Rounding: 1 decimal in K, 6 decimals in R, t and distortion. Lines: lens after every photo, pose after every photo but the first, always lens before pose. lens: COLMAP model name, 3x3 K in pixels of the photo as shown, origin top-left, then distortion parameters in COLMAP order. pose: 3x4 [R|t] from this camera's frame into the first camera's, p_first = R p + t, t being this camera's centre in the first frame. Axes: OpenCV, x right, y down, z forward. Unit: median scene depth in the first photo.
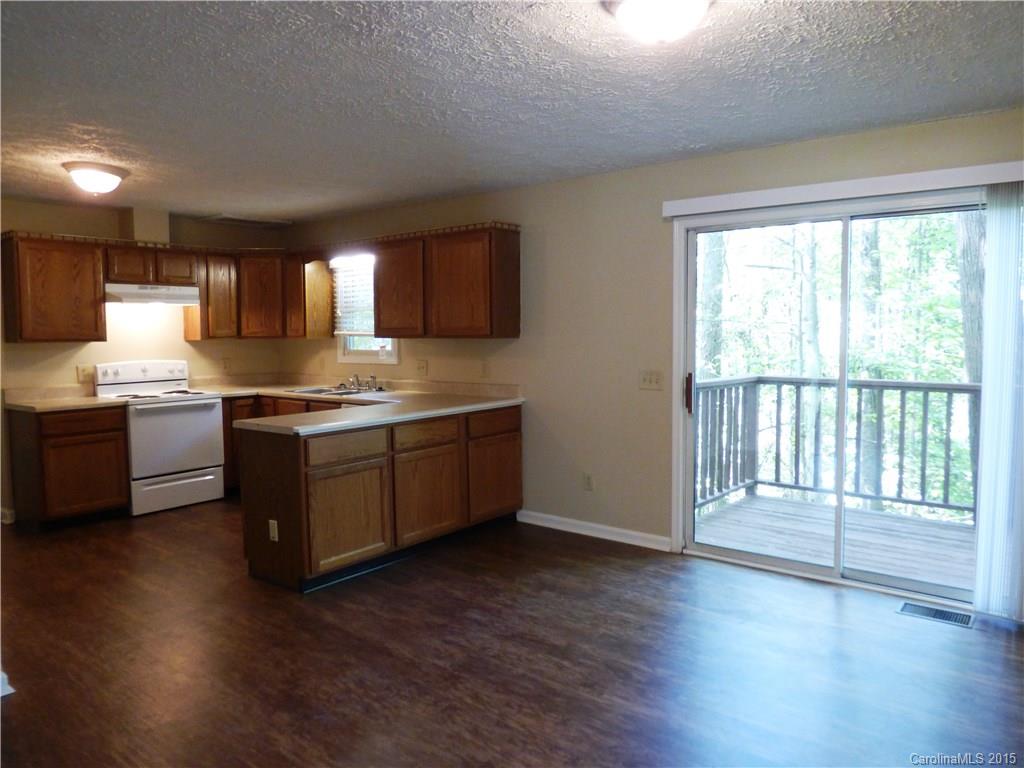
lens RADIAL K [[720.1, 0, 516.0], [0, 720.1, 374.3], [0, 0, 1]] dist [-0.003662, -0.001438]
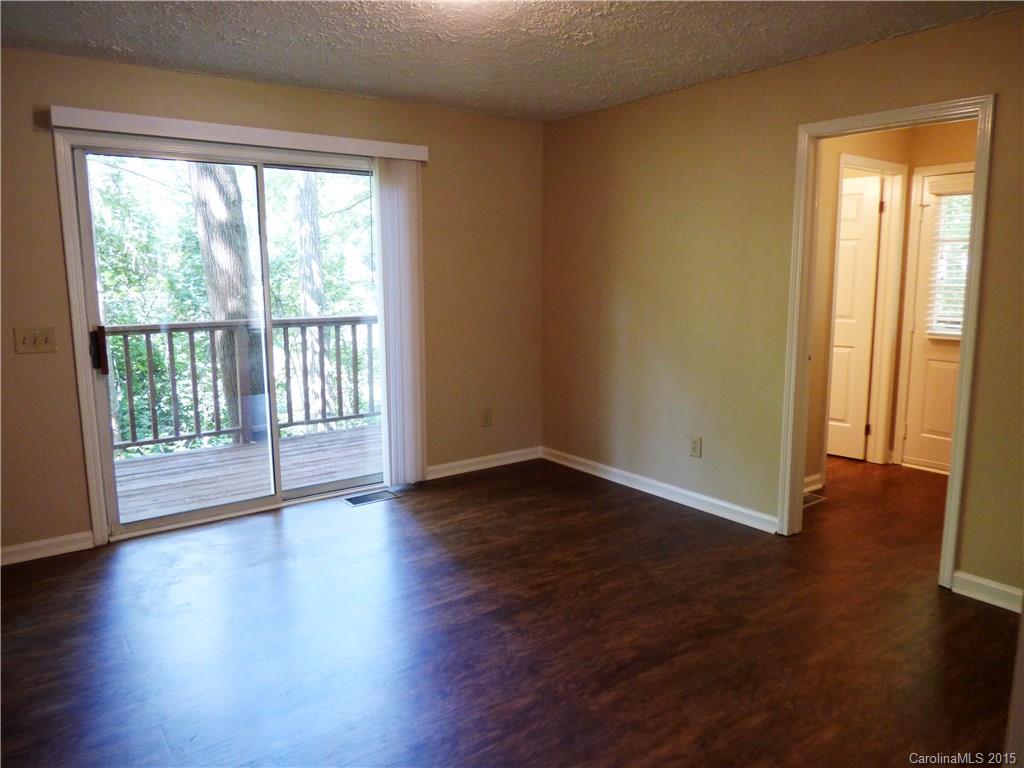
lens RADIAL K [[720.1, 0, 514.8], [0, 720.1, 392.2], [0, 0, 1]] dist [-0.003662, -0.001438]
pose [[0.267515, -0.159979, 0.950180, -0.429871], [0.064006, 0.986893, 0.148140, -0.020361], [-0.961426, 0.021187, 0.274248, 0.320460]]
